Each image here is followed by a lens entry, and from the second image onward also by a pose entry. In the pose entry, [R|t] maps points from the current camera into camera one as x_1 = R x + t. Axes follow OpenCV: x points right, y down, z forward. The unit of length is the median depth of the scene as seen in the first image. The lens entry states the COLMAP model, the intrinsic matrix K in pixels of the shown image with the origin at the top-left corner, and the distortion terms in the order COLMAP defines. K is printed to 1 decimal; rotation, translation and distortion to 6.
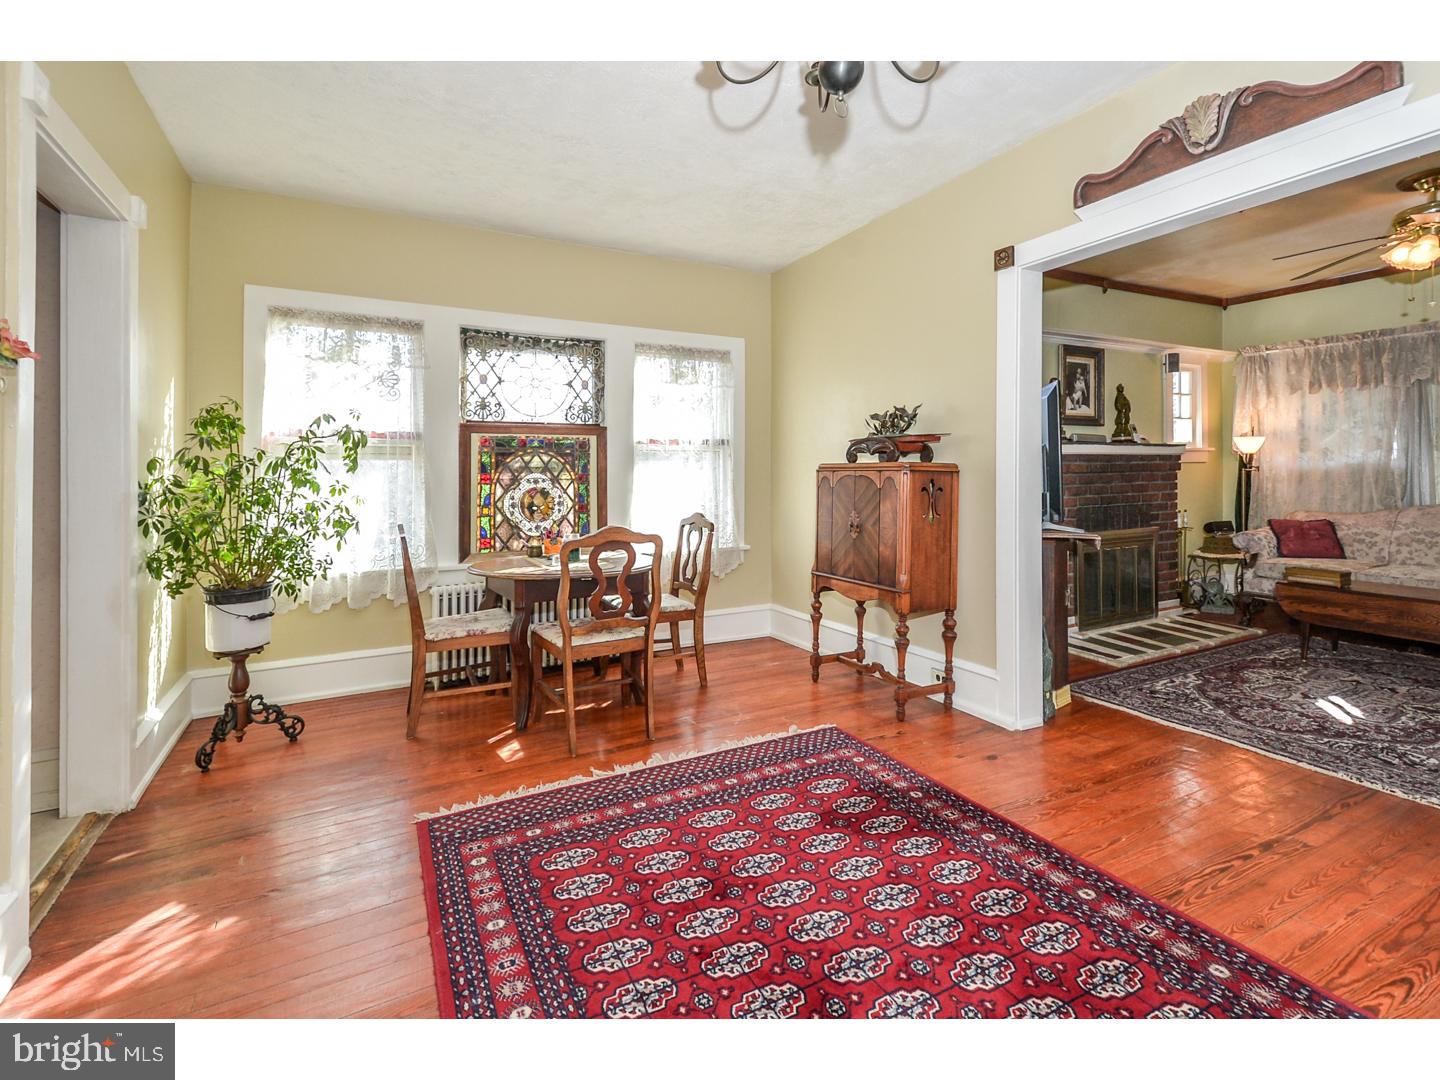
lens RADIAL K [[655.4, 0, 722.3], [0, 655.4, 483.5], [0, 0, 1]] dist [0.003059, -0.000906]
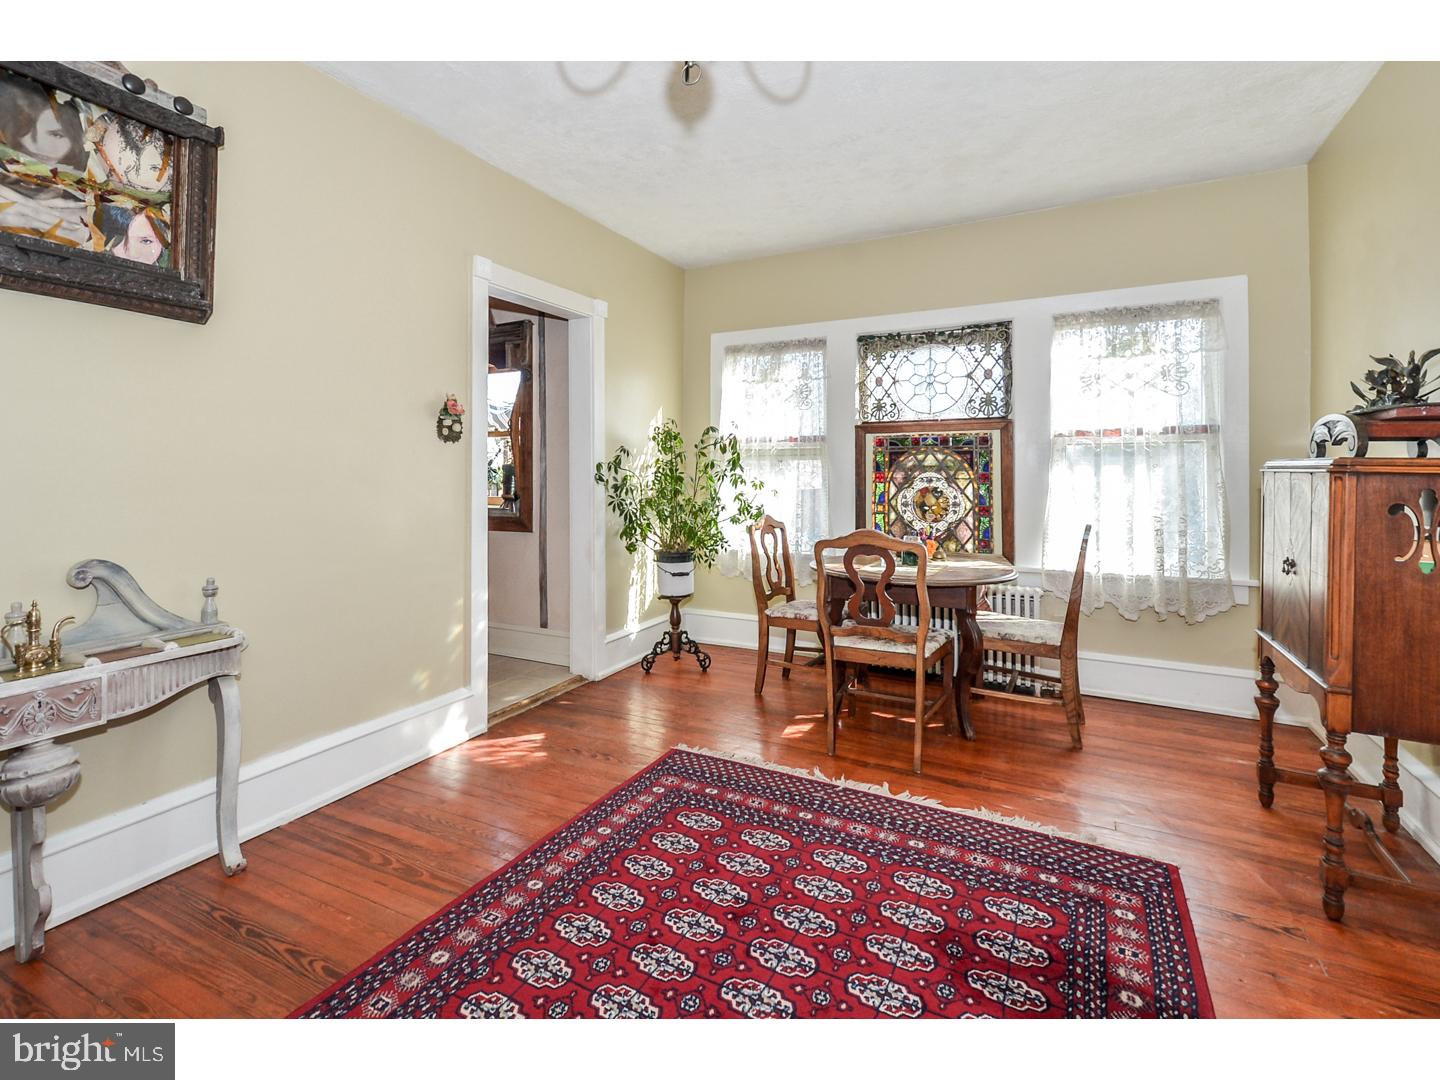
lens RADIAL K [[658.9, 0, 715.5], [0, 658.9, 473.4], [0, 0, 1]] dist [0.002901, -0.000310]
pose [[0.560015, 0.006219, -0.828459, 0.385267], [-0.016025, 0.999866, -0.003326, -0.005968], [0.828328, 0.015139, 0.560039, 0.214839]]
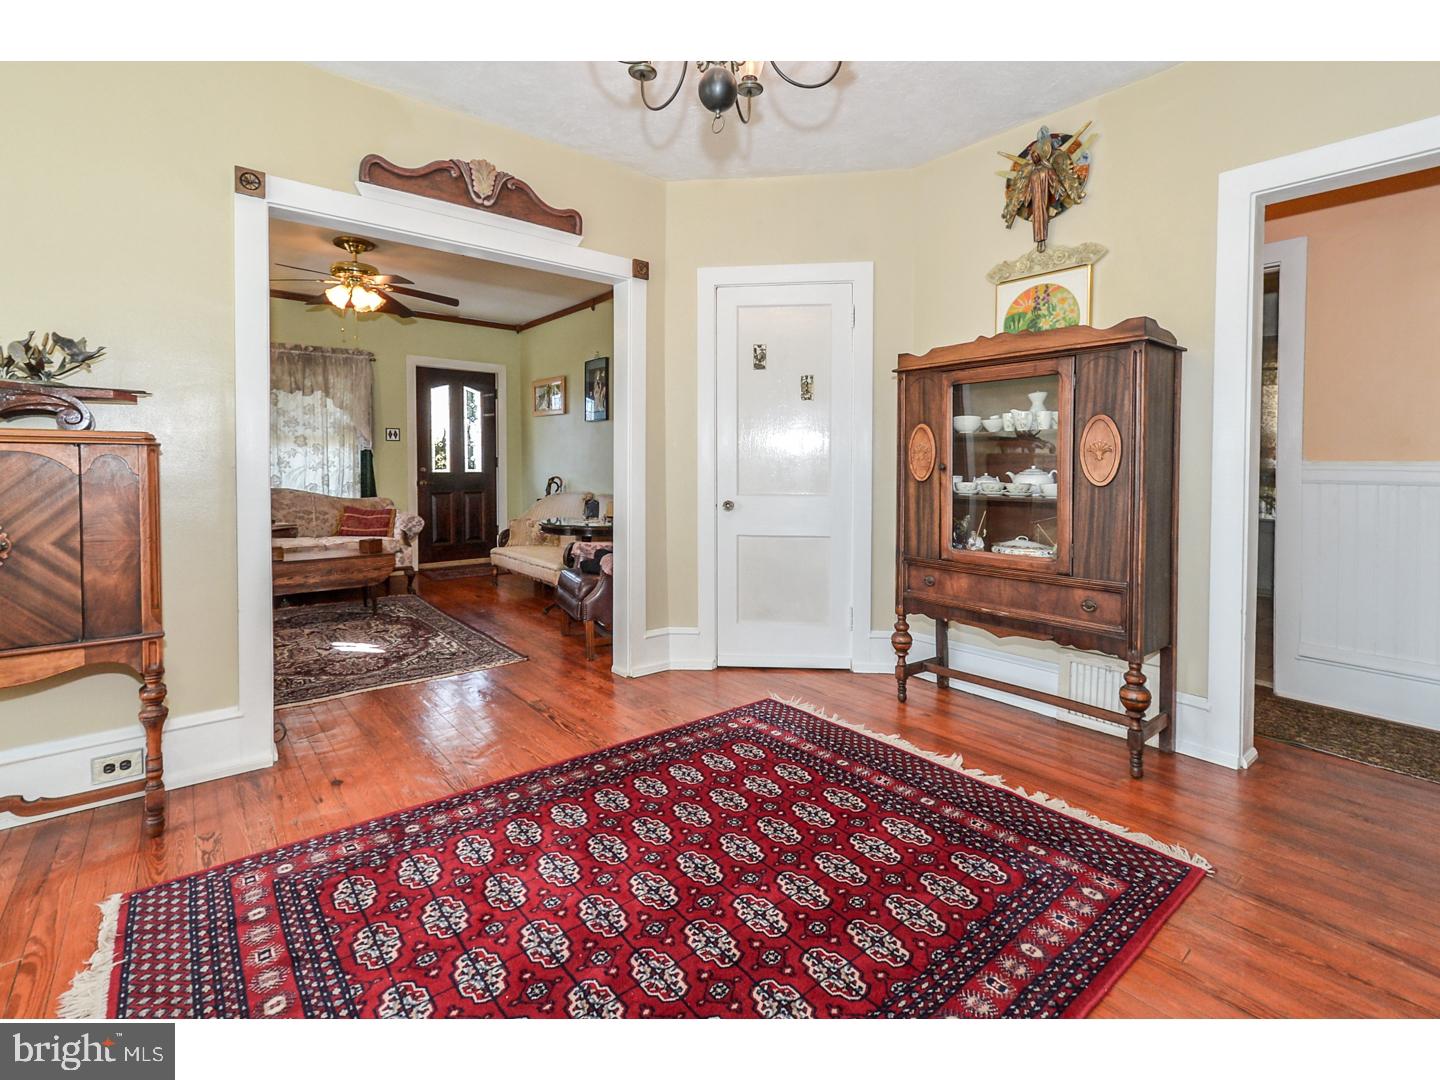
lens RADIAL K [[676.3, 0, 717.6], [0, 676.3, 487.1], [0, 0, 1]] dist [0.000273, -0.000061]
pose [[-0.201346, -0.020101, 0.979314, -0.410733], [0.014941, 0.999610, 0.023589, 0.013689], [-0.979406, 0.019382, -0.200967, 0.513211]]
